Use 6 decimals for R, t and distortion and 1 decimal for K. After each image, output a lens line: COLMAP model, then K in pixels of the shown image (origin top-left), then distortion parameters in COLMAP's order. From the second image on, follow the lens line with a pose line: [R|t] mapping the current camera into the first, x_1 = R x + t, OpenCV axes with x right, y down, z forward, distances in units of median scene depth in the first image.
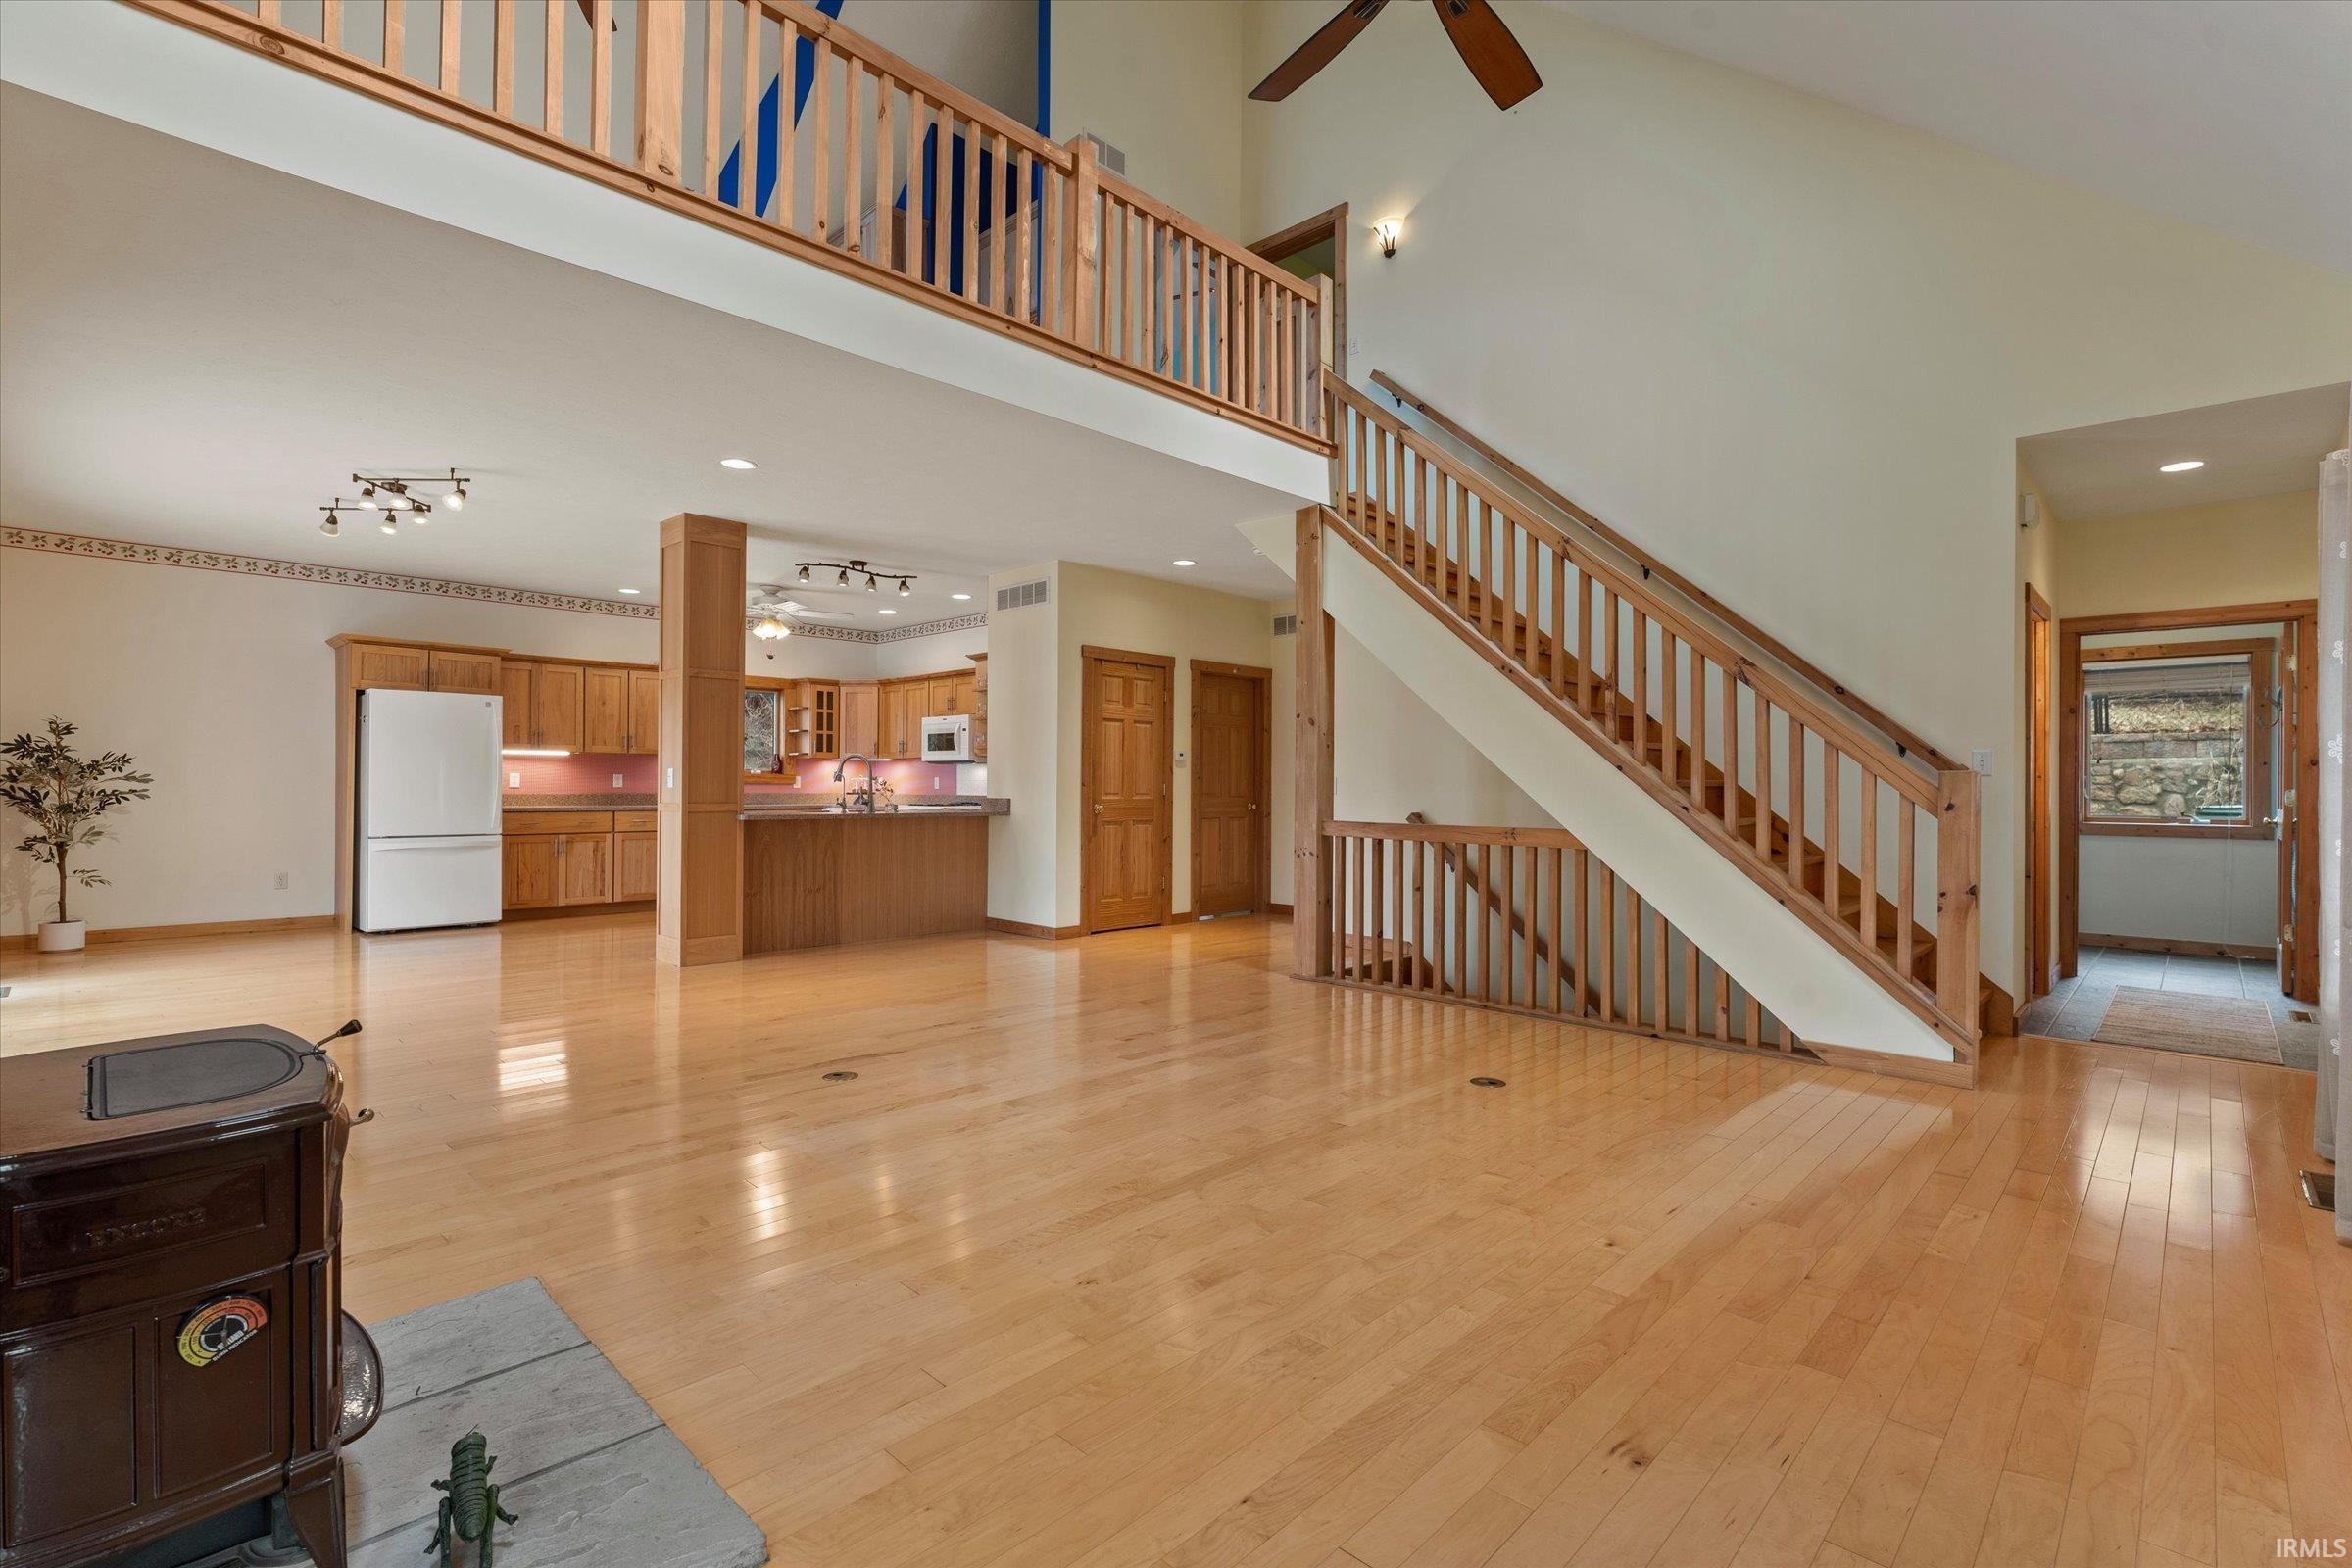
lens RADIAL K [[1066.5, 0, 1165.9], [0, 1066.5, 777.5], [0, 0, 1]] dist [-0.001286, 0.000615]
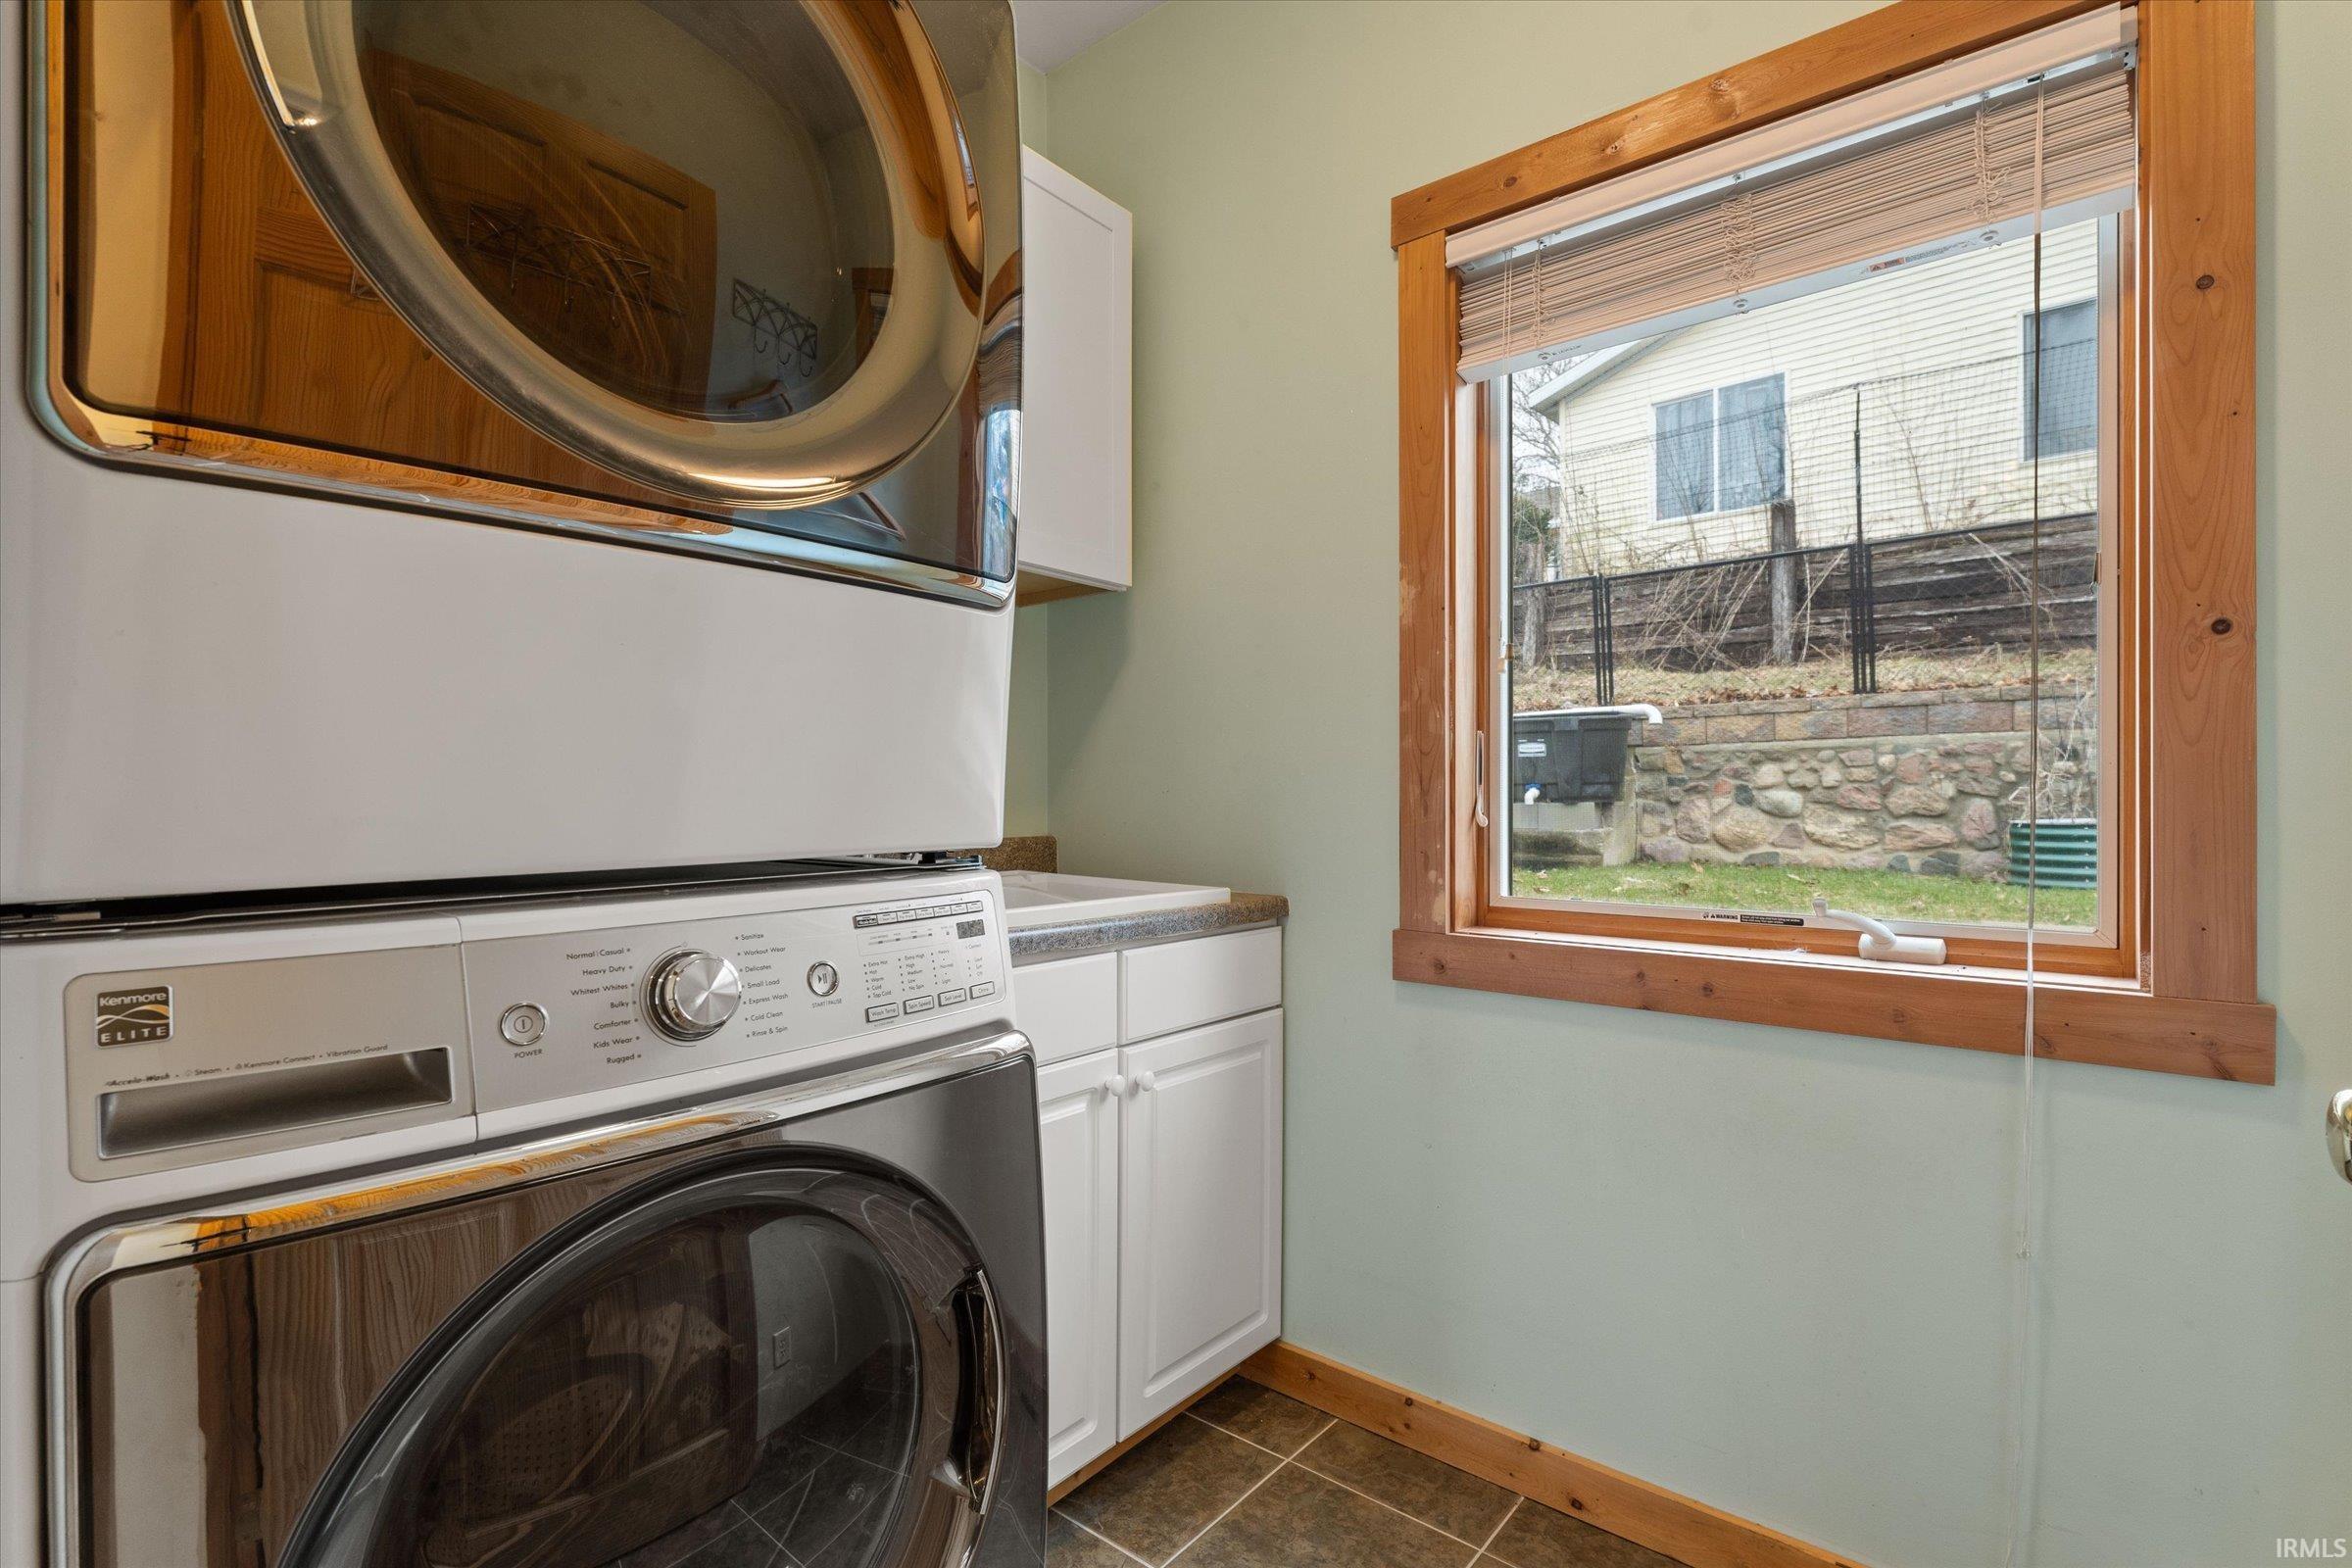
lens RADIAL K [[1066.5, 0, 1184.2], [0, 1066.5, 793.3], [0, 0, 1]] dist [-0.001286, 0.000615]
pose [[0.995996, -0.005586, 0.089220, 0.474285], [0.005112, 0.999972, 0.005542, 0.007470], [-0.089248, -0.005063, 0.995997, 0.472946]]
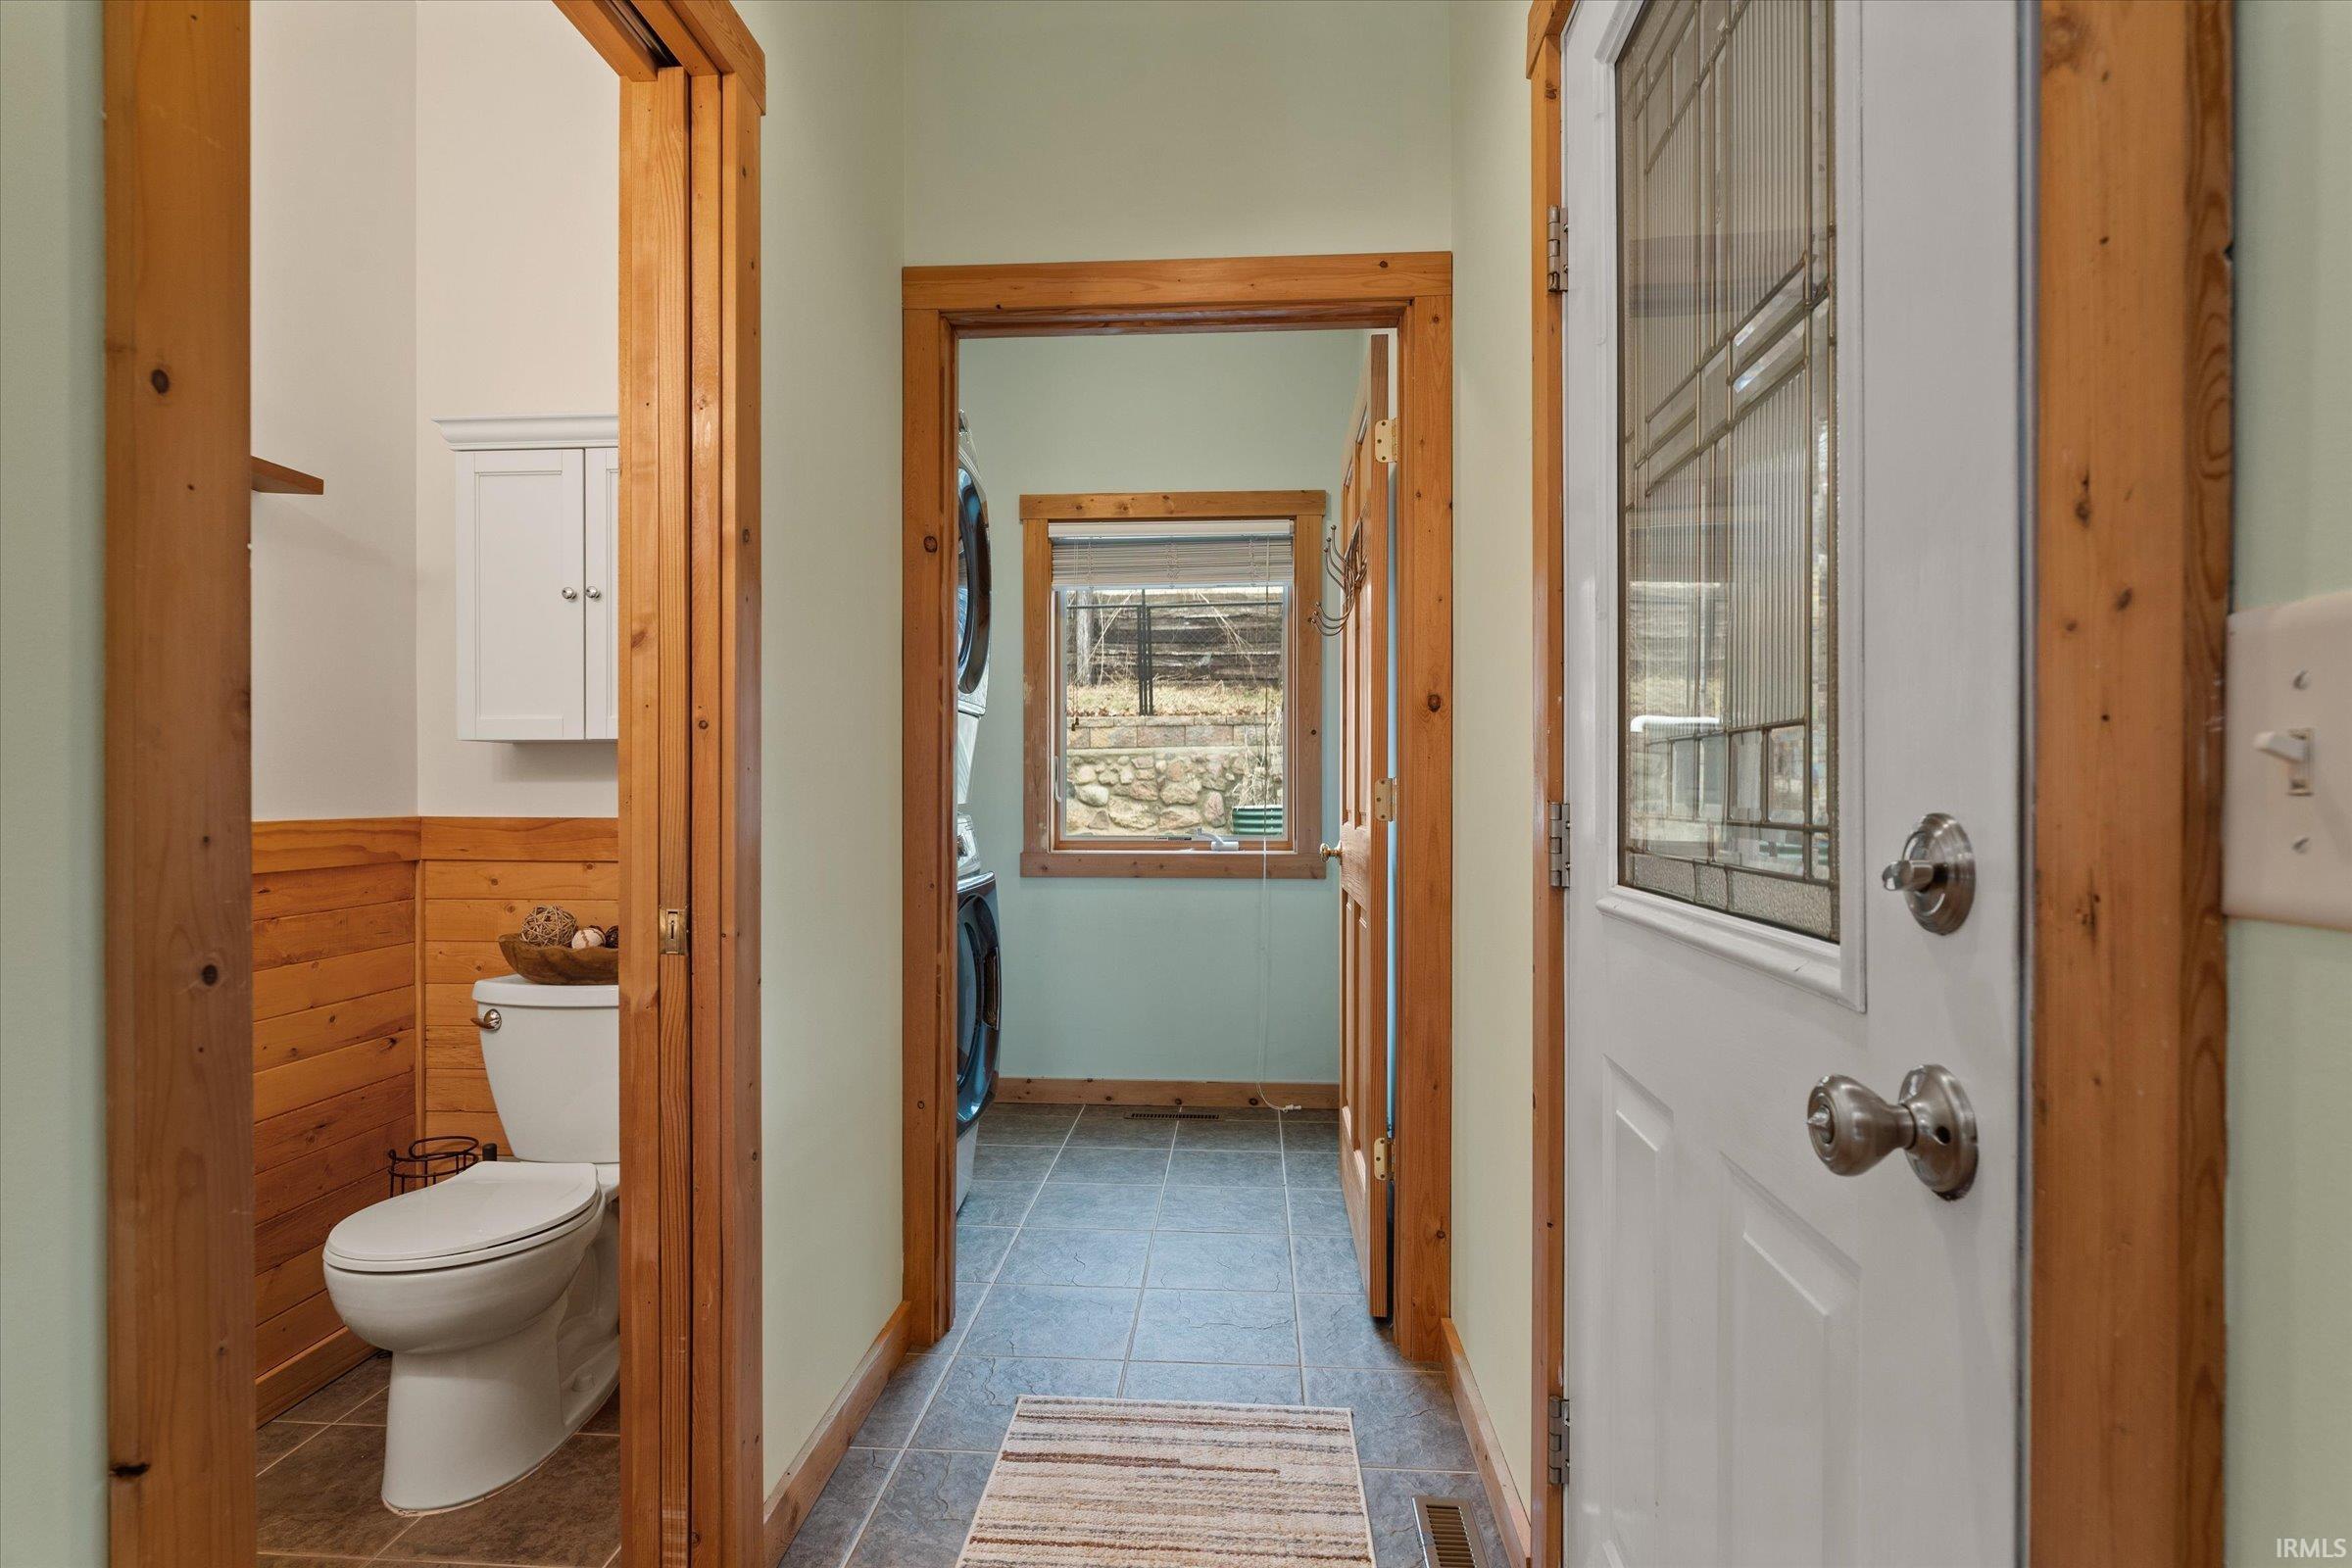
lens RADIAL K [[1066.5, 0, 1180.8], [0, 1066.5, 791.8], [0, 0, 1]] dist [-0.001286, 0.000615]
pose [[0.758540, -0.007884, 0.651579, 0.395856], [0.001596, 0.999946, 0.010241, 0.007194], [-0.651625, -0.006728, 0.758512, 0.398499]]
